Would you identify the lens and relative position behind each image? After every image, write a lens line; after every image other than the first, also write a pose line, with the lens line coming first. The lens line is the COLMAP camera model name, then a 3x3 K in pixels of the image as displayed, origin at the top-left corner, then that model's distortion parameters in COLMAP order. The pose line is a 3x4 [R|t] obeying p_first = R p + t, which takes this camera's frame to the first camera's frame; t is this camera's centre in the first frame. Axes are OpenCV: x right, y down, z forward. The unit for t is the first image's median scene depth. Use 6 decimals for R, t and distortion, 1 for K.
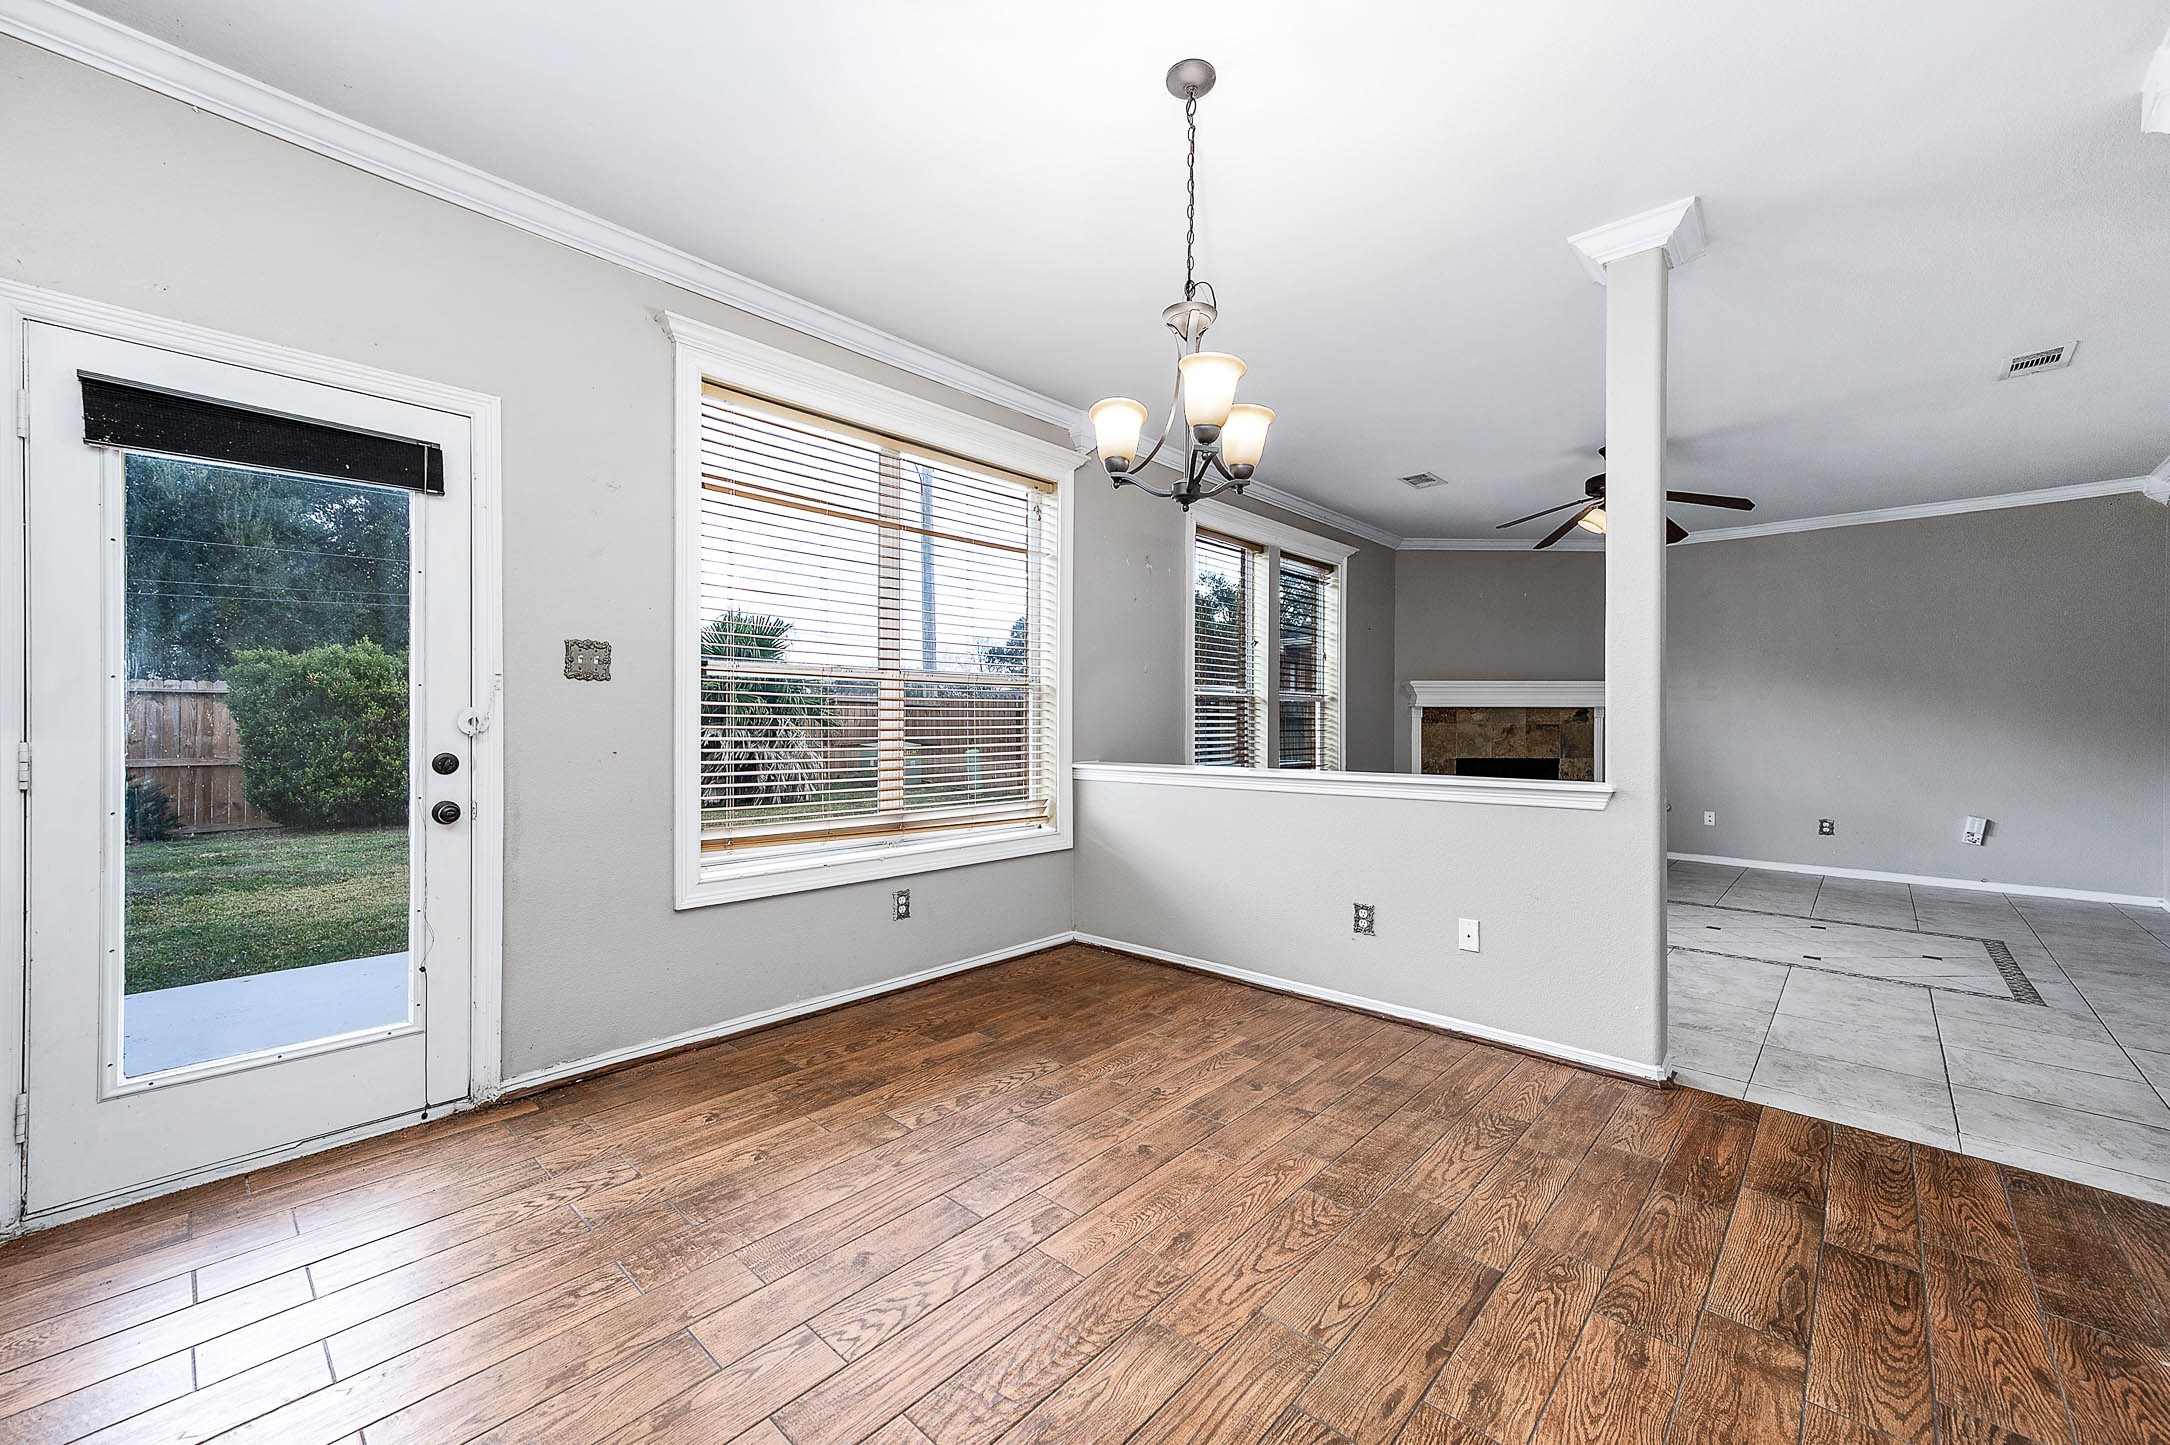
lens RADIAL K [[857.0, 0, 1094.0], [0, 857.0, 713.0], [0, 0, 1]] dist [0.014955, 0.000539]
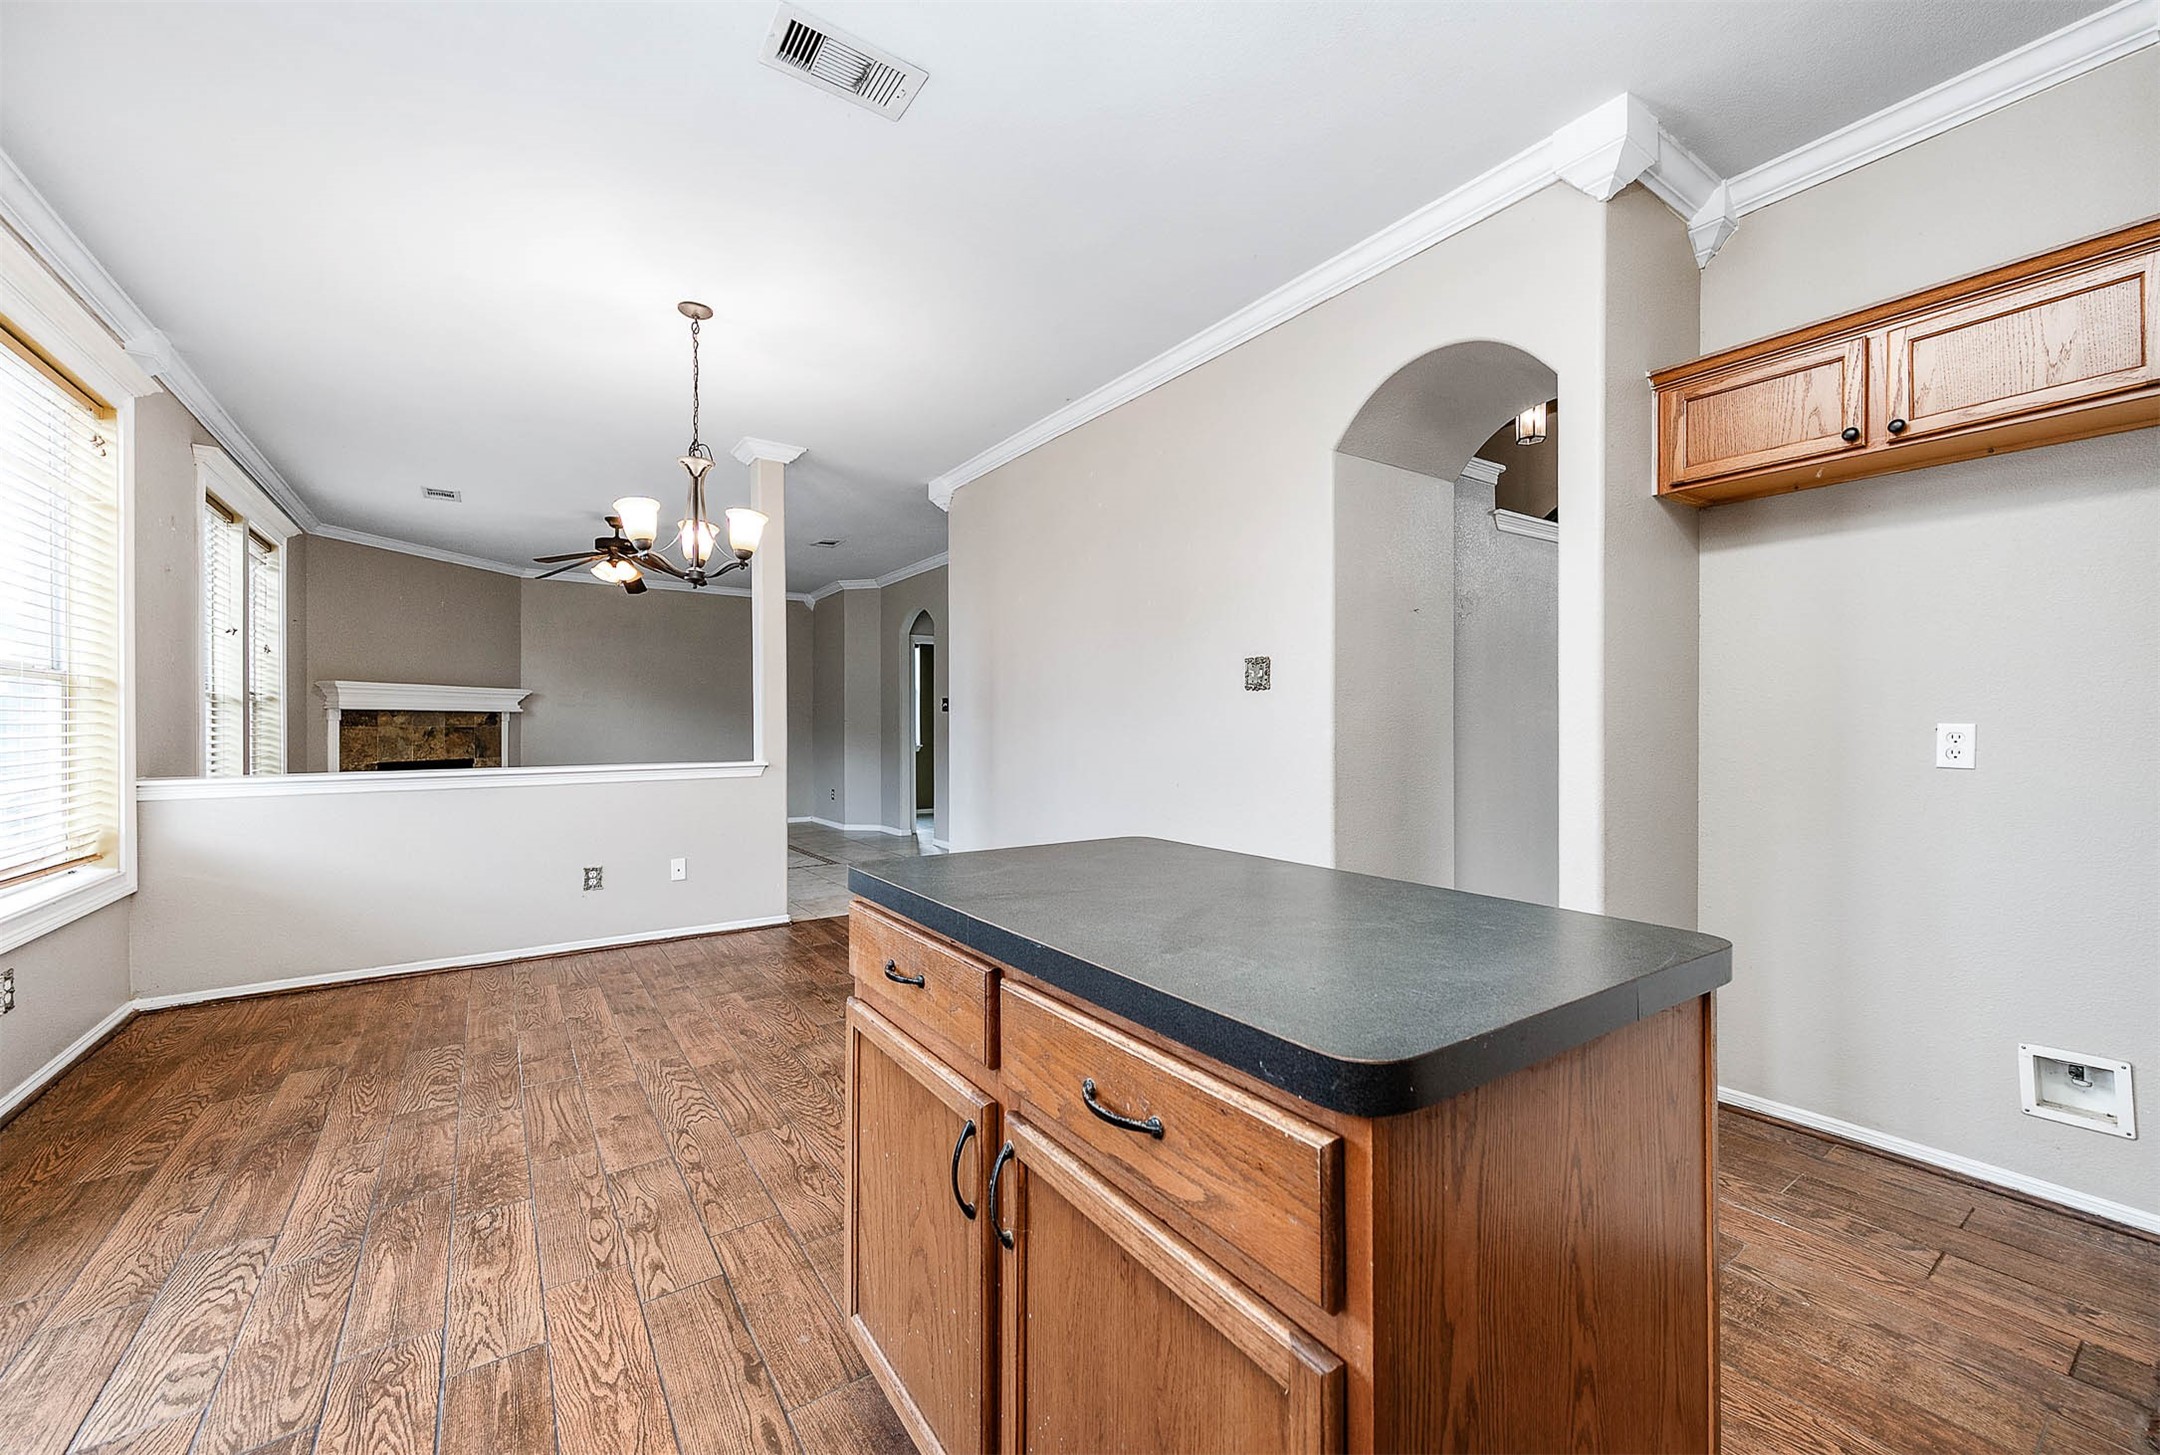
lens RADIAL K [[853.0, 0, 1101.2], [0, 853.0, 726.1], [0, 0, 1]] dist [0.014955, 0.000539]
pose [[0.210521, -0.007332, 0.977562, -0.866537], [-0.007824, 0.999927, 0.009185, -0.009144], [-0.977558, -0.009582, 0.210448, -0.022419]]
